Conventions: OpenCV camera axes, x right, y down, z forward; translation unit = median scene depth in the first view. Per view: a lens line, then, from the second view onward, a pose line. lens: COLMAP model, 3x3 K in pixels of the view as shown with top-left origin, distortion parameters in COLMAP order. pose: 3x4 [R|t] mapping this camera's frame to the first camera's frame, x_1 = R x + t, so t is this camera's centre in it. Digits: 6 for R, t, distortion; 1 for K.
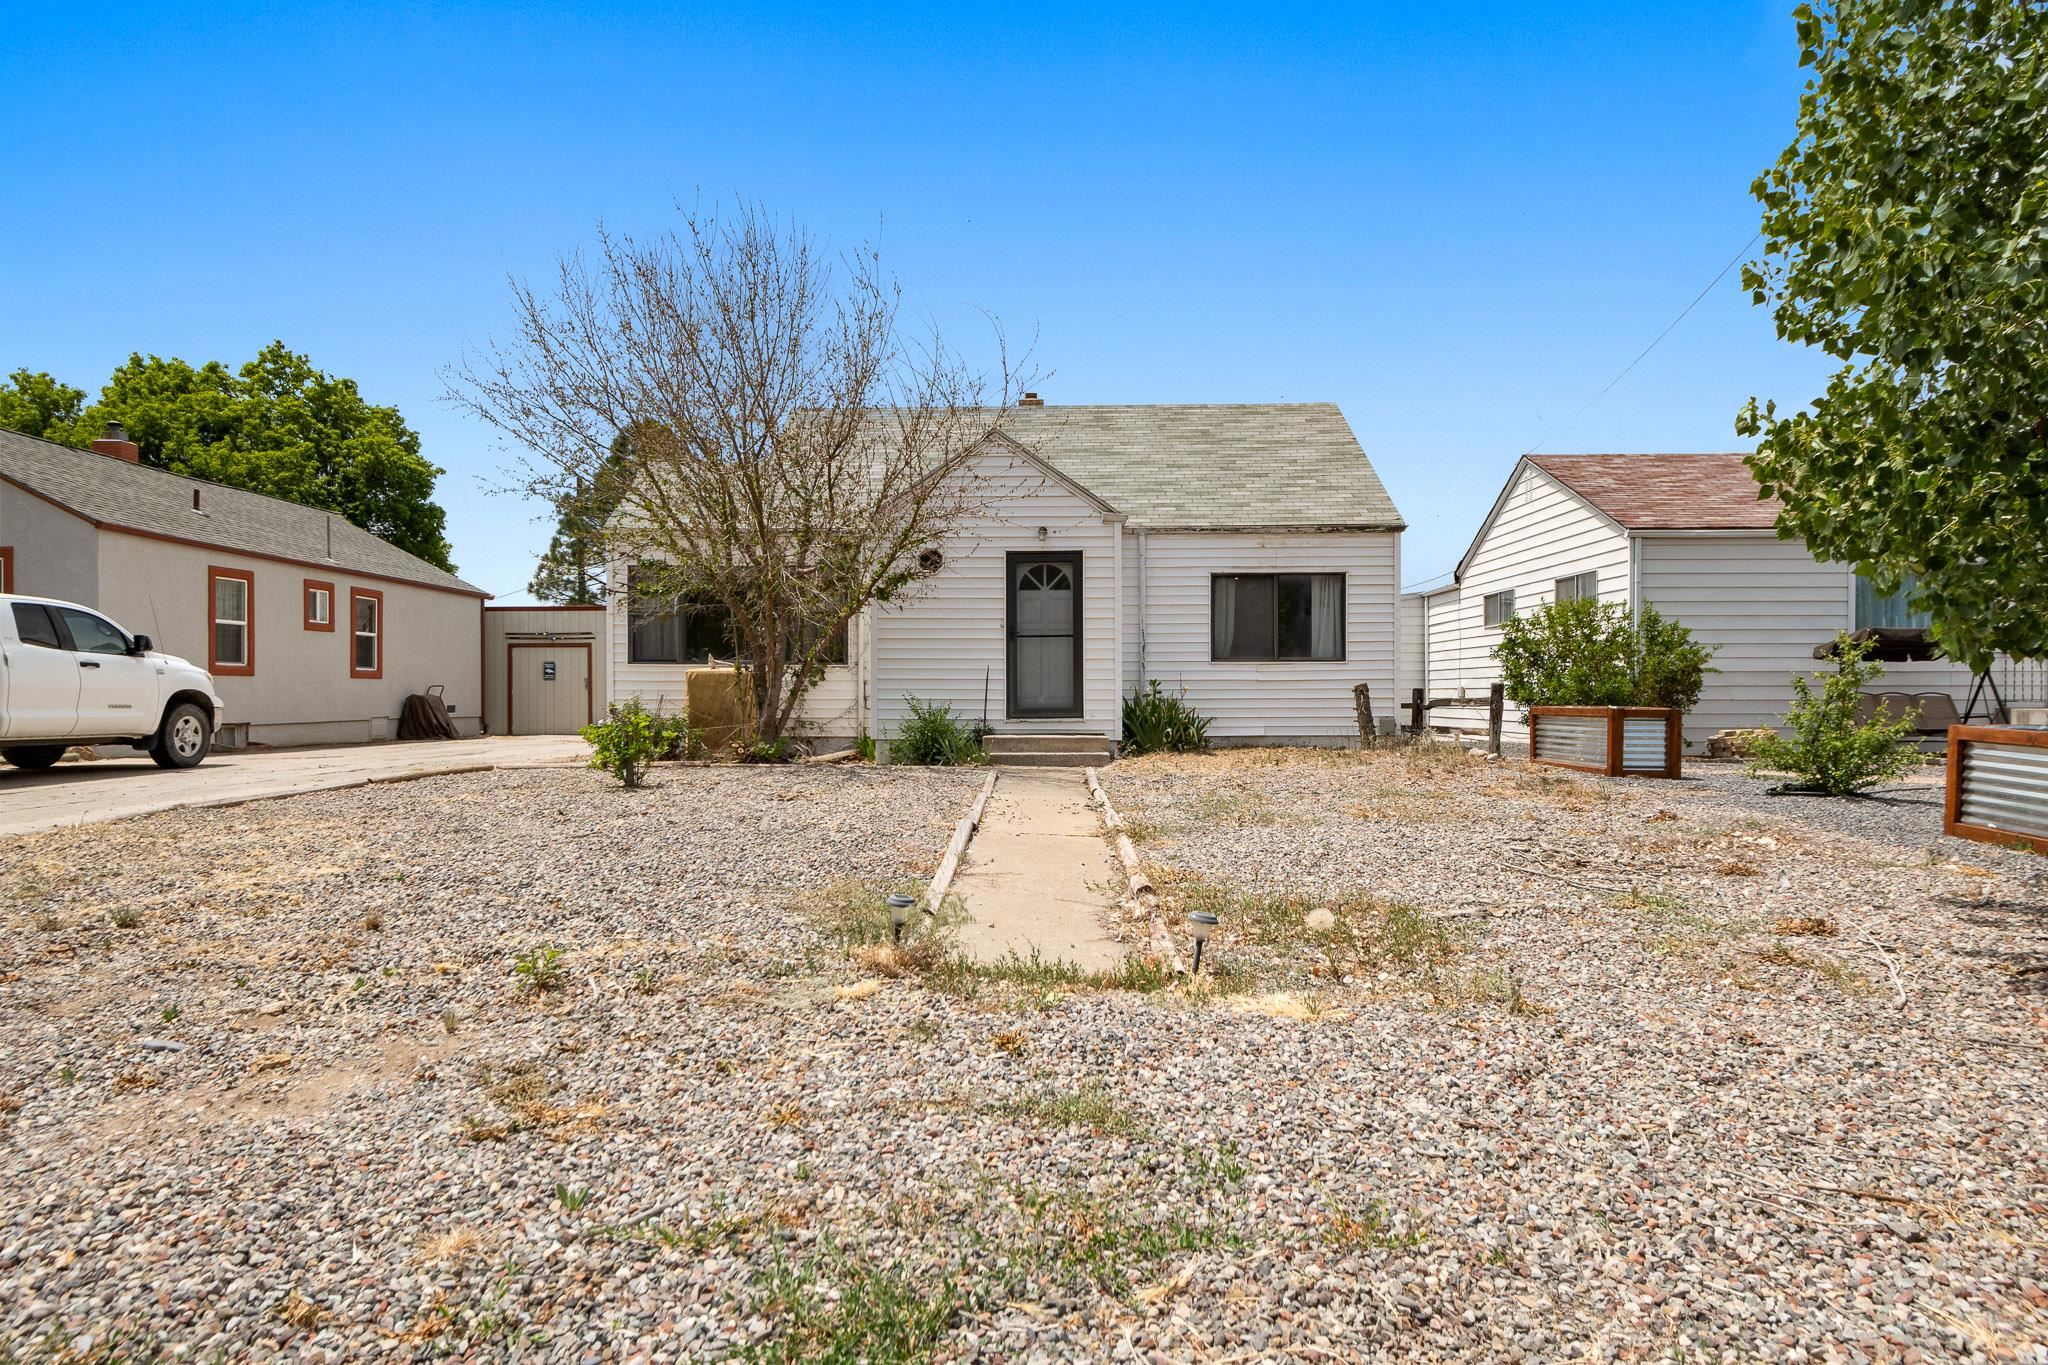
lens RADIAL K [[1105.1, 0, 1038.9], [0, 1105.1, 681.4], [0, 0, 1]] dist [-0.007733, -0.004451]
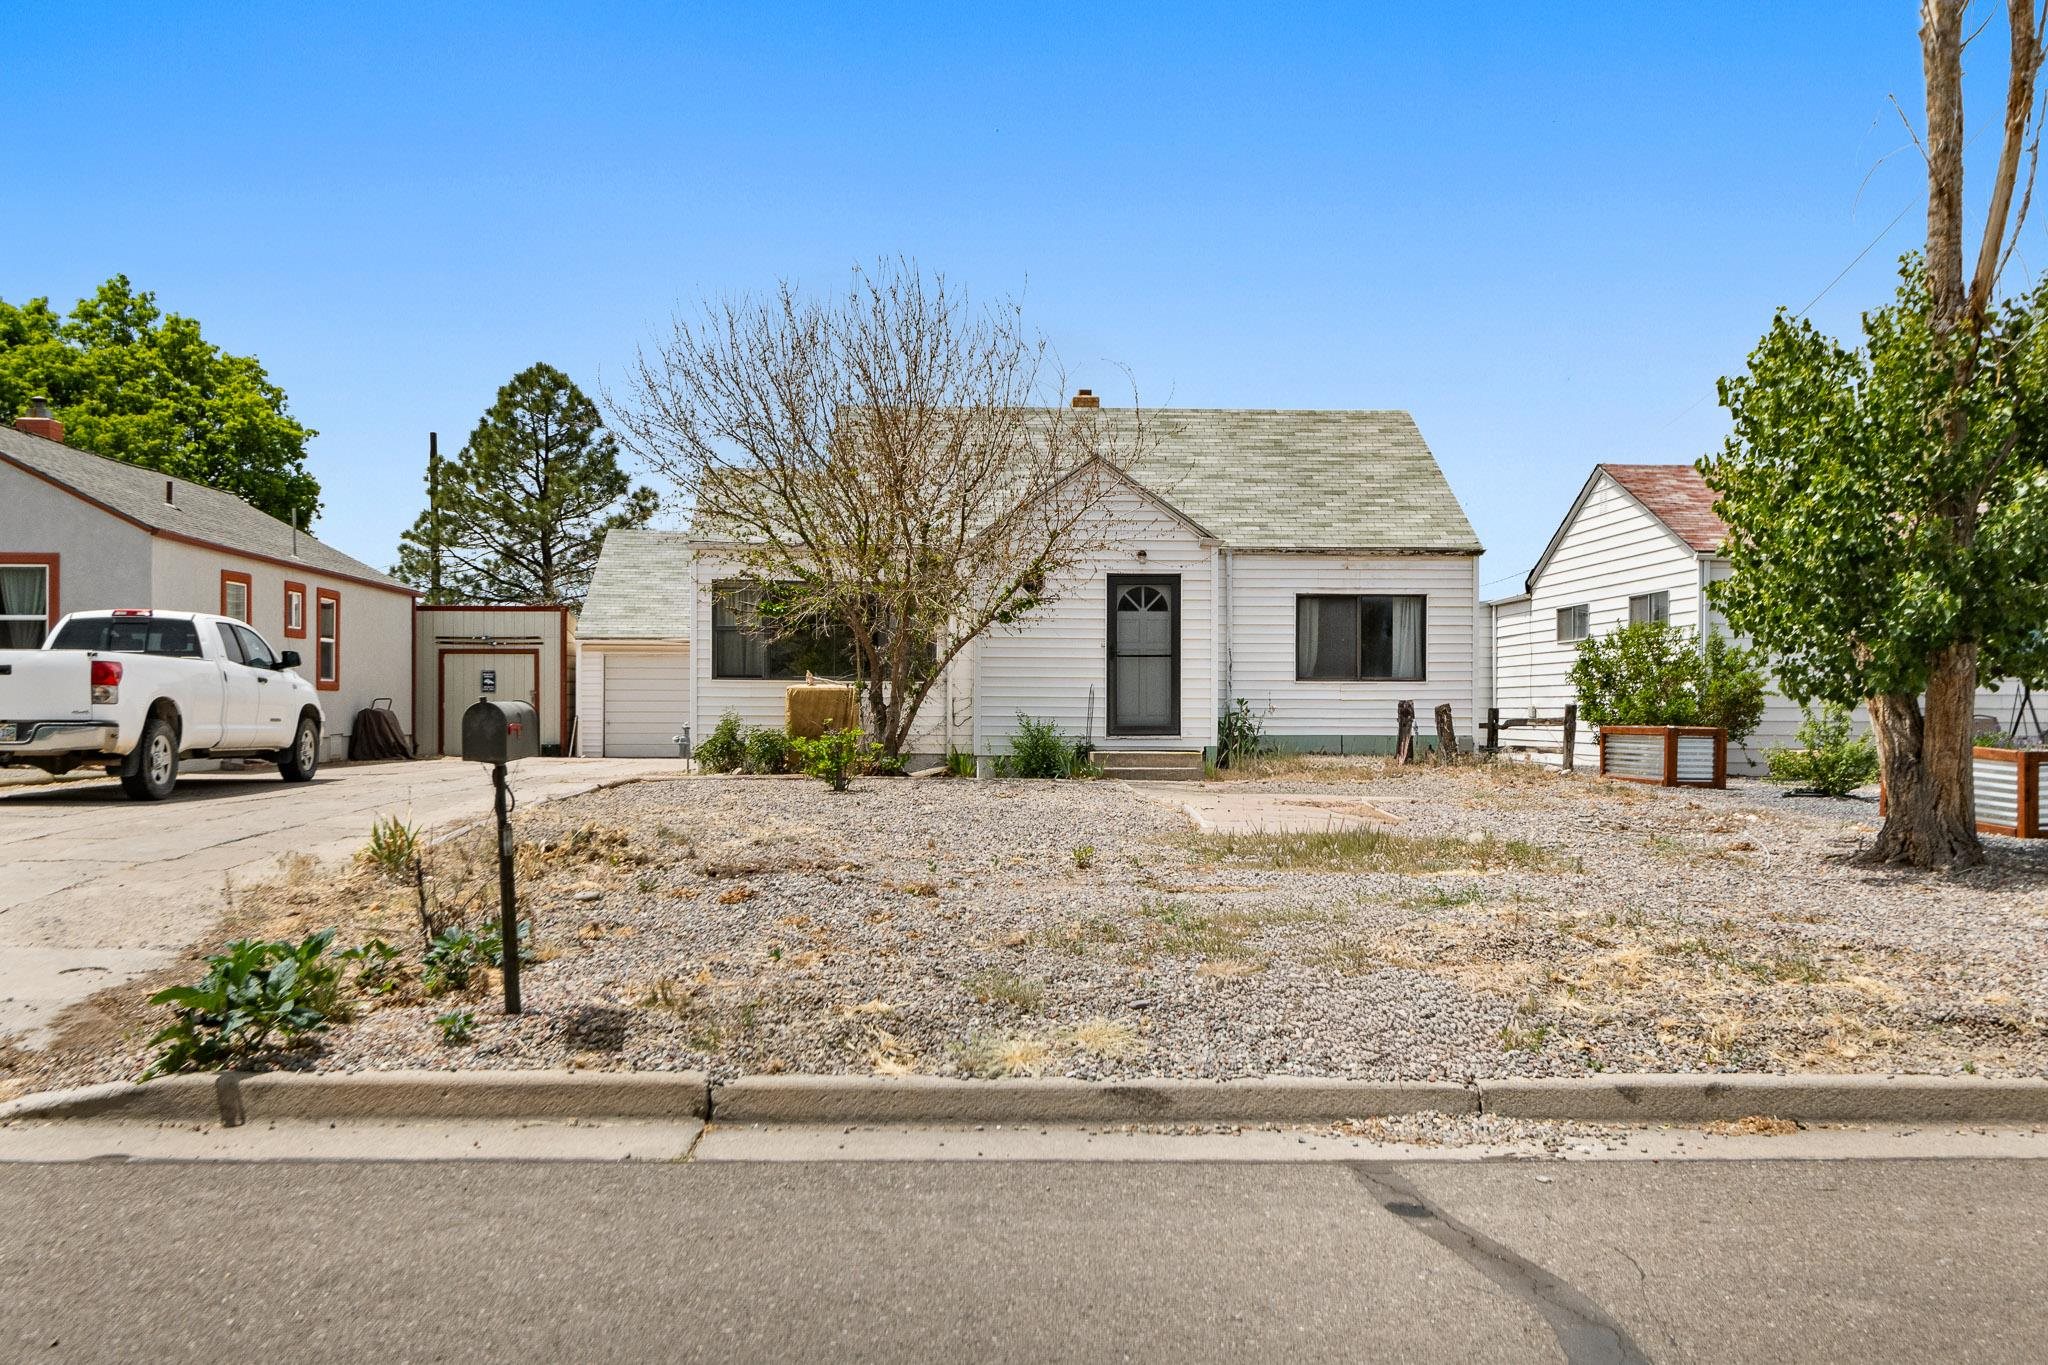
lens RADIAL K [[1633.3, 0, 1014.6], [0, 1633.3, 689.5], [0, 0, 1]] dist [-0.015034, -0.005289]
pose [[0.997853, 0.005974, 0.065217, -0.196075], [-0.005880, 0.999981, -0.001629, -0.006145], [-0.065225, 0.001242, 0.997870, -0.470869]]
